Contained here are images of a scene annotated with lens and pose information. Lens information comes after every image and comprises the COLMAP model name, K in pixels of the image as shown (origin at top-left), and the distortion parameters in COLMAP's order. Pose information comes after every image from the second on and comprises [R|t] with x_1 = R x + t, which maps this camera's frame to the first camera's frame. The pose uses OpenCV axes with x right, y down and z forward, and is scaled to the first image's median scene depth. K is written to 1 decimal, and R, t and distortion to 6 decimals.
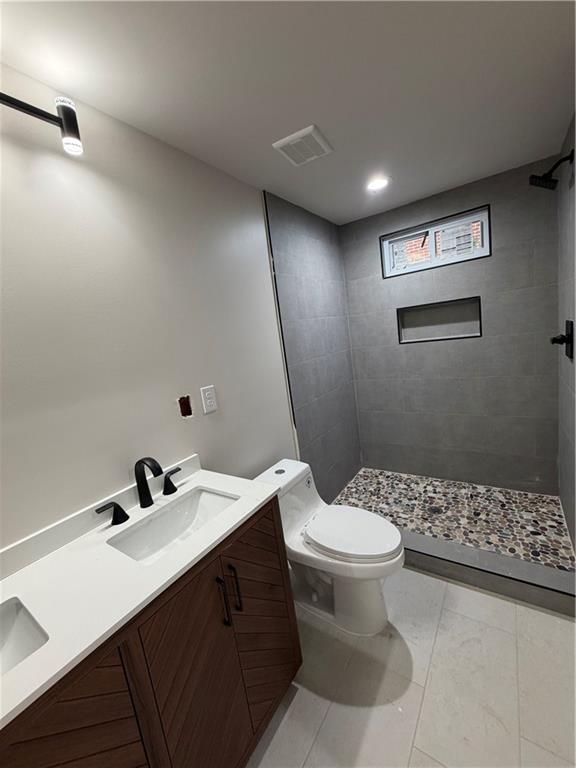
lens RADIAL K [[306.0, 0, 288.0], [0, 306.0, 382.6], [0, 0, 1]] dist [0.004470, -0.000376]
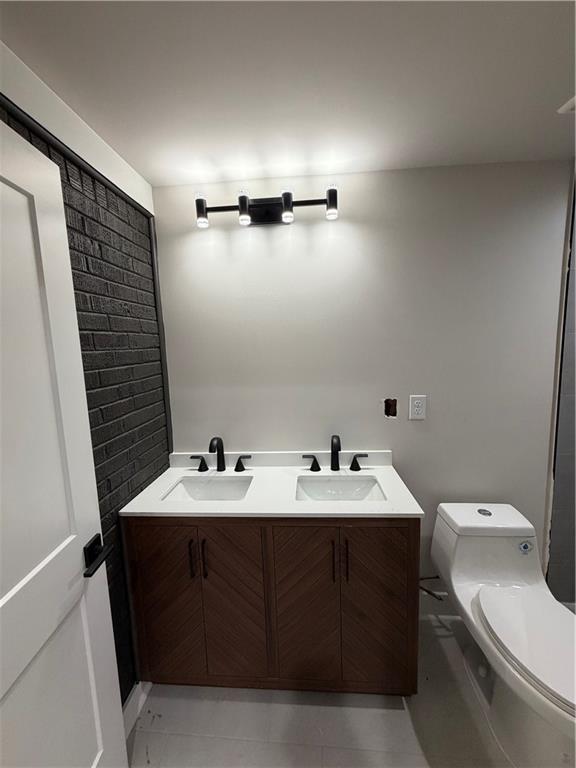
lens RADIAL K [[306.0, 0, 287.0], [0, 306.0, 383.5], [0, 0, 1]] dist [0.004470, -0.000376]
pose [[0.507505, 0.217247, -0.833812, 0.448814], [-0.169566, 0.973951, 0.150553, -0.129836], [0.844799, 0.064979, 0.531123, 0.072270]]
